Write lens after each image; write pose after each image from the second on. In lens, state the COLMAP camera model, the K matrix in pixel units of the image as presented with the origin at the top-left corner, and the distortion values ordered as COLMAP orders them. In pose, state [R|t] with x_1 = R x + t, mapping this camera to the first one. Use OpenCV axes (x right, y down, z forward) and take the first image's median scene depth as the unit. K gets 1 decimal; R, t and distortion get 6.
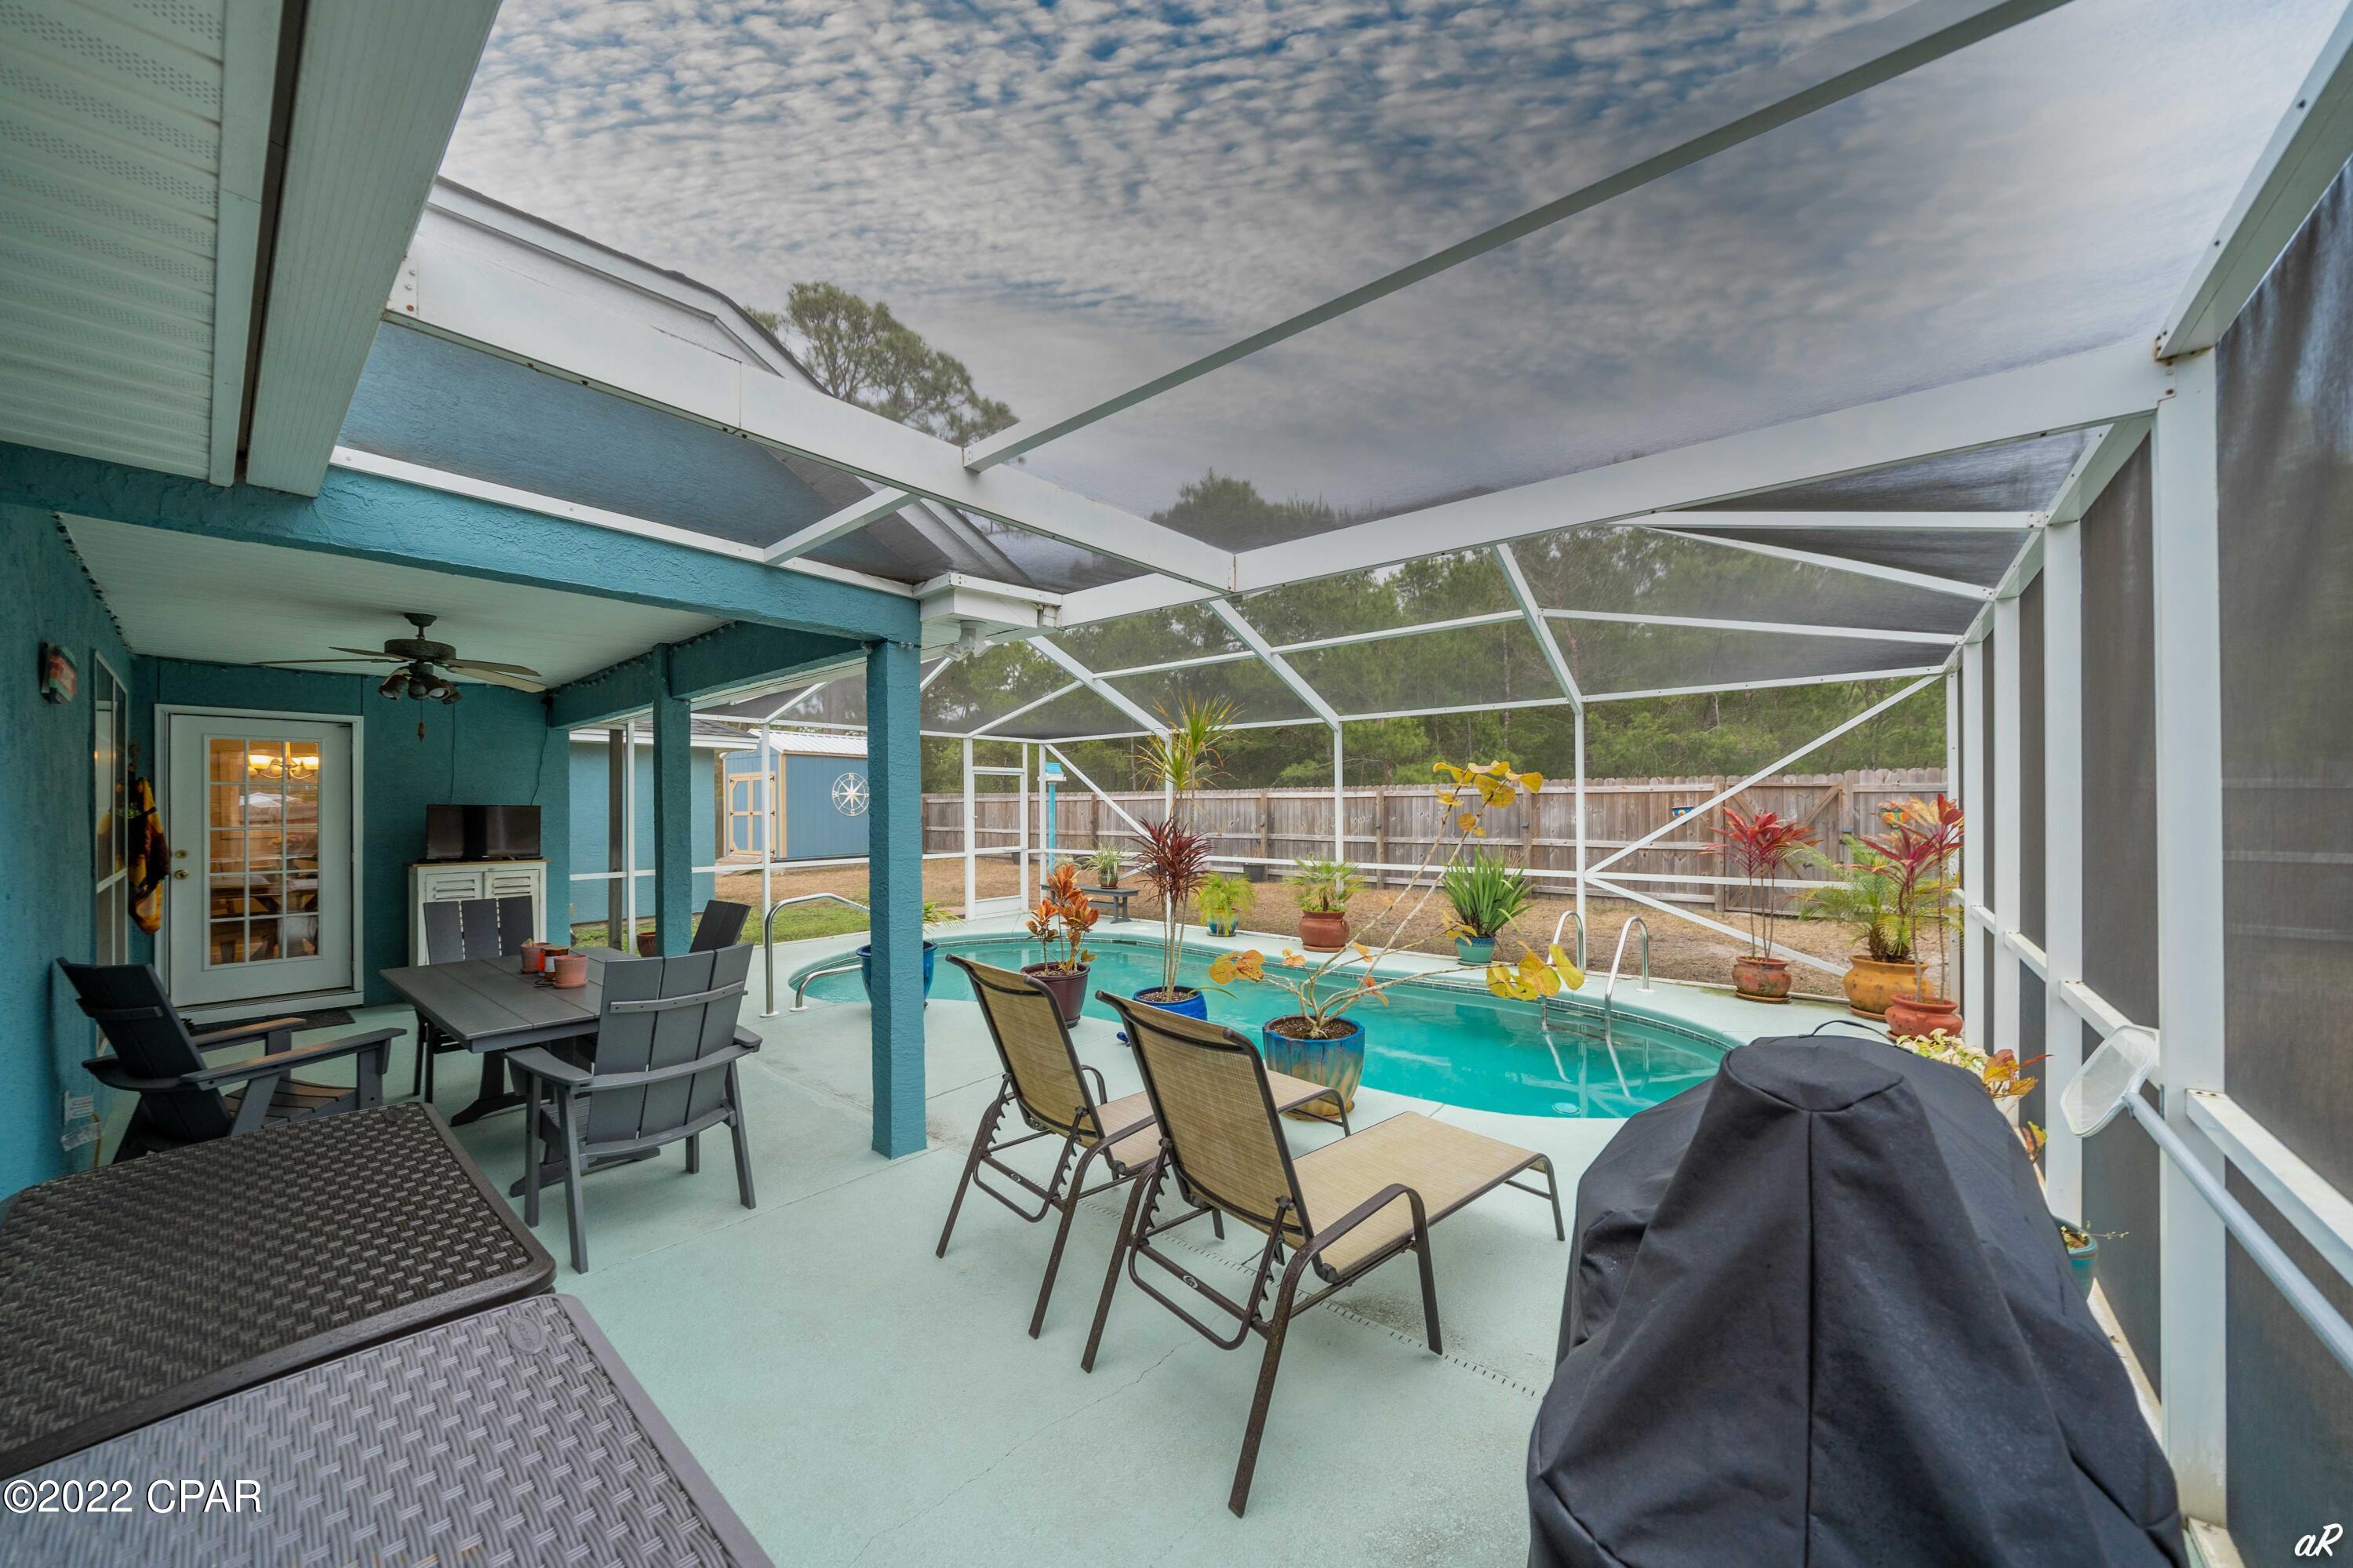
lens RADIAL K [[817.4, 0, 1162.6], [0, 817.4, 799.4], [0, 0, 1]] dist [-0.000238, 0.000012]
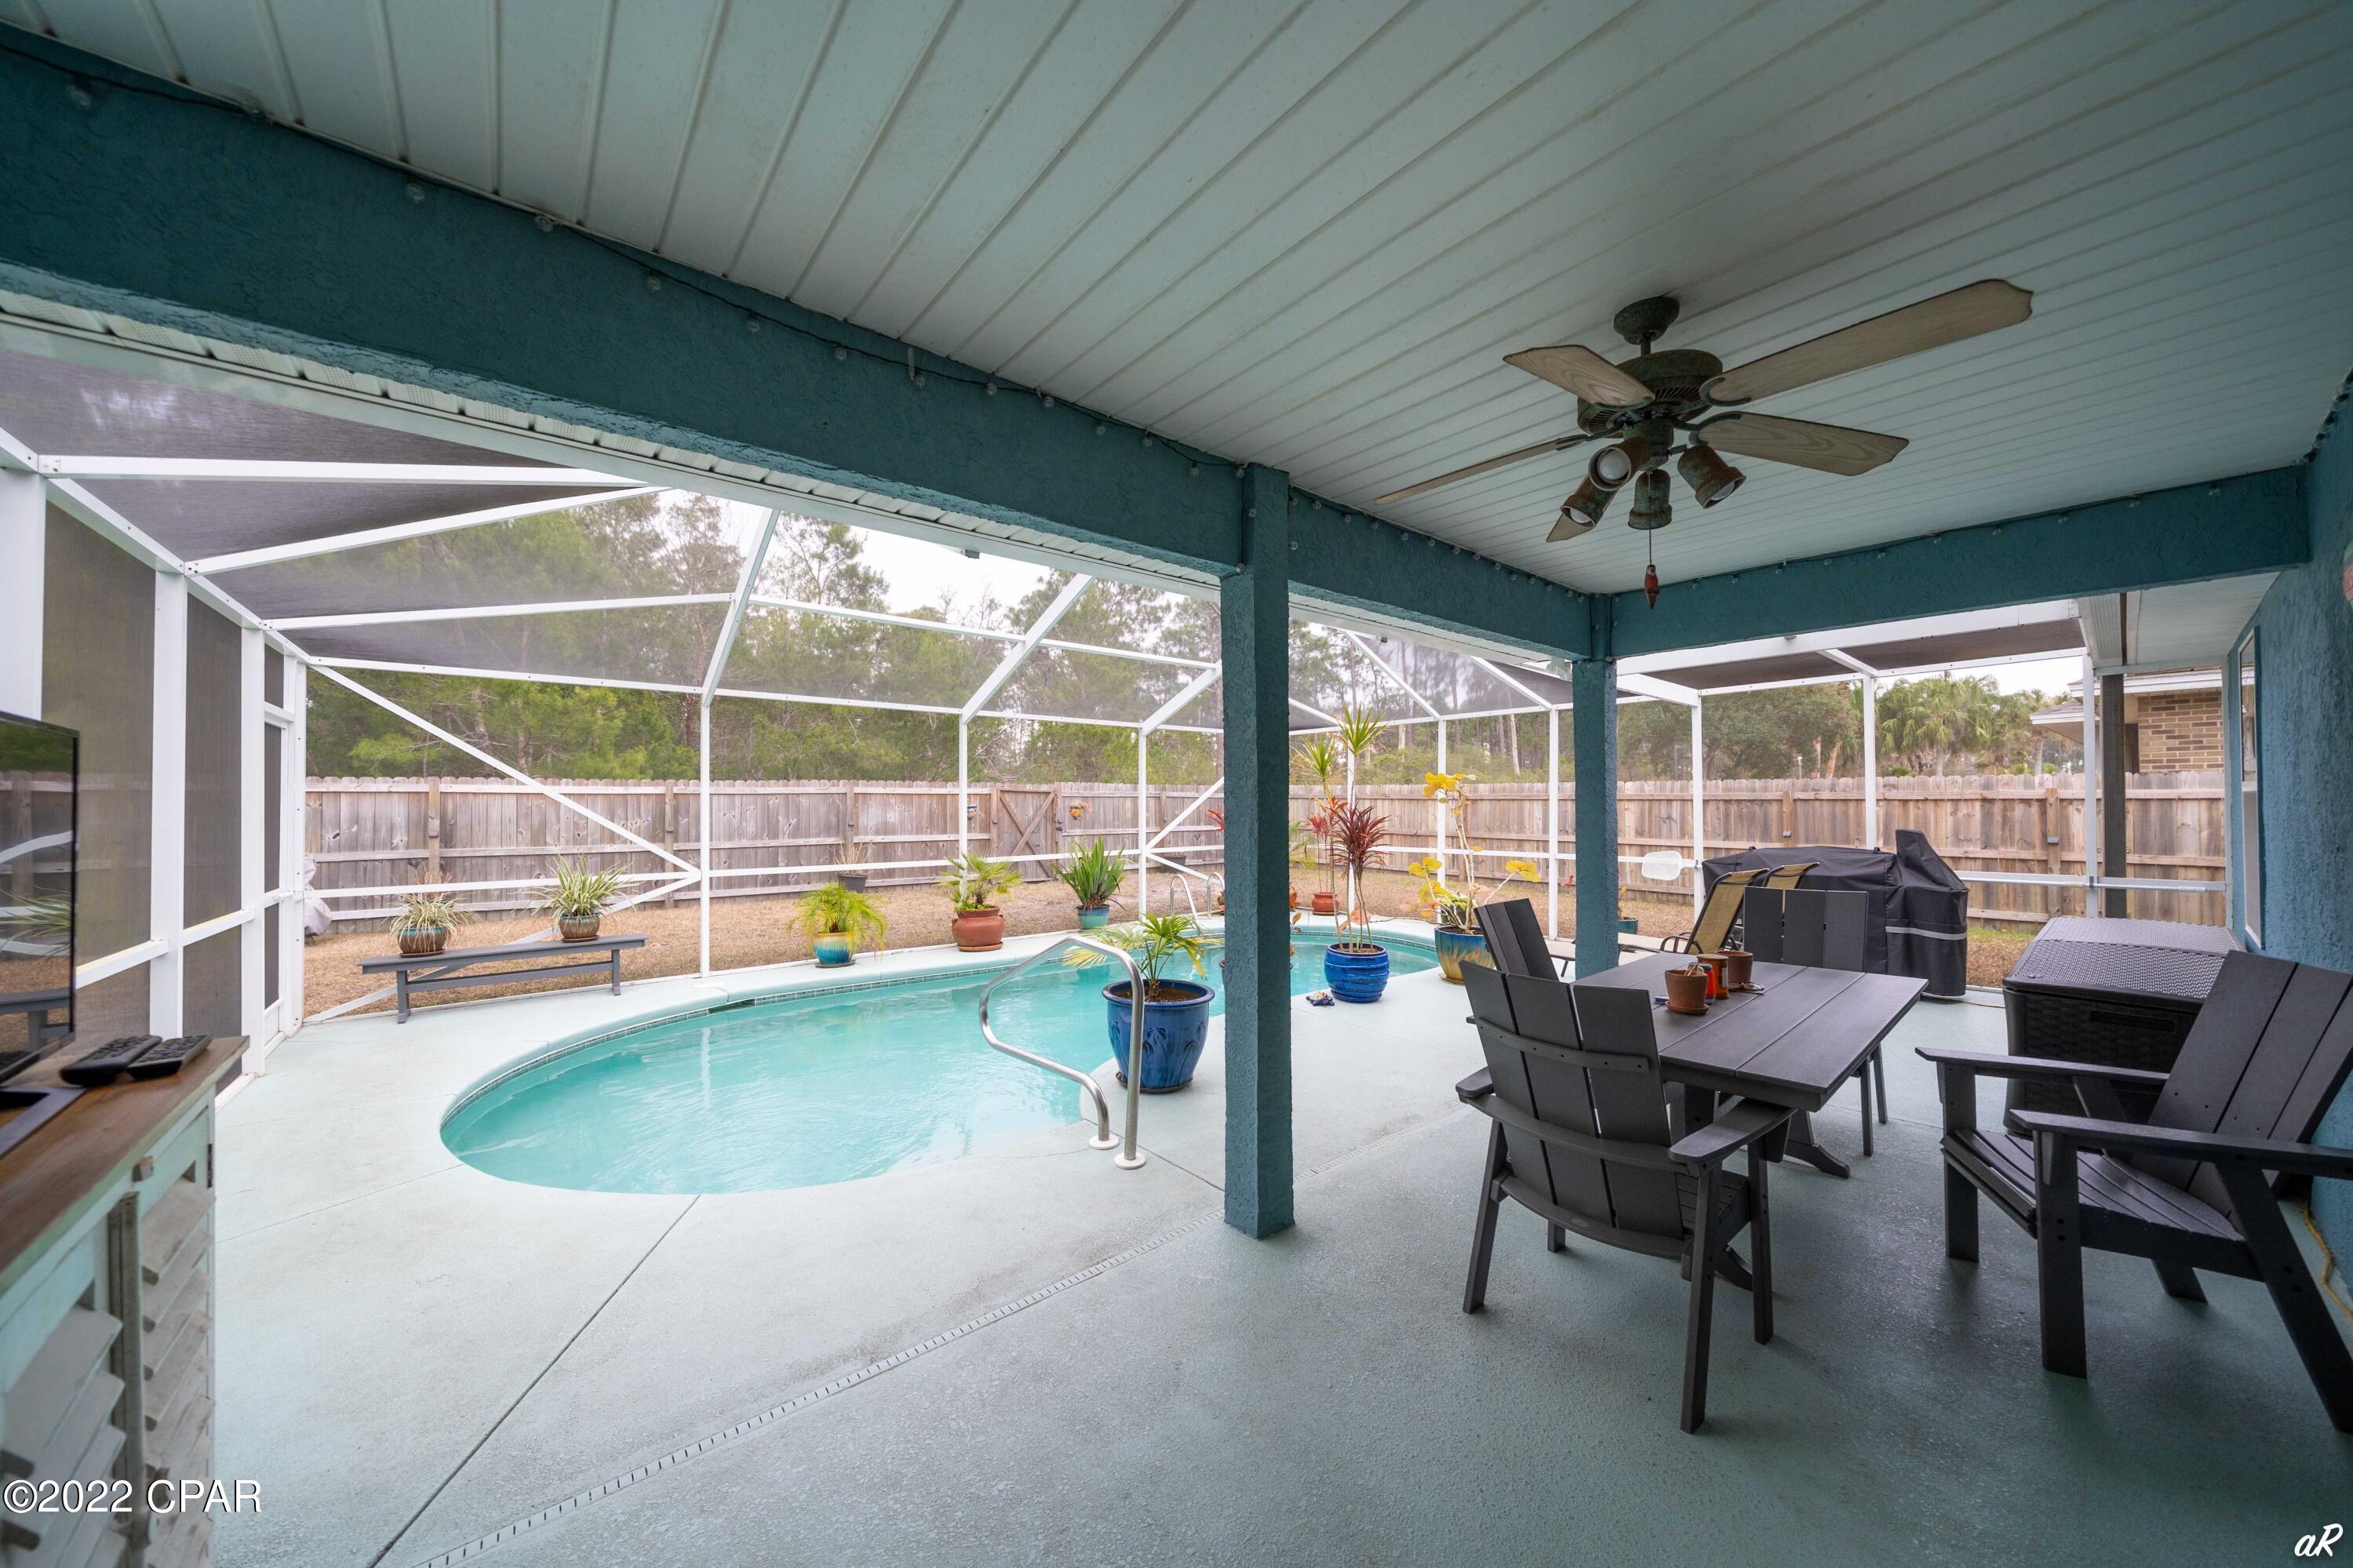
lens RADIAL K [[817.3, 0, 1162.6], [0, 817.3, 799.4], [0, 0, 1]] dist [-0.000238, 0.000012]
pose [[0.167342, 0.010275, 0.985845, -0.556270], [-0.003634, 0.999945, -0.009805, 0.010211], [-0.985892, -0.001942, 0.167370, 0.475941]]
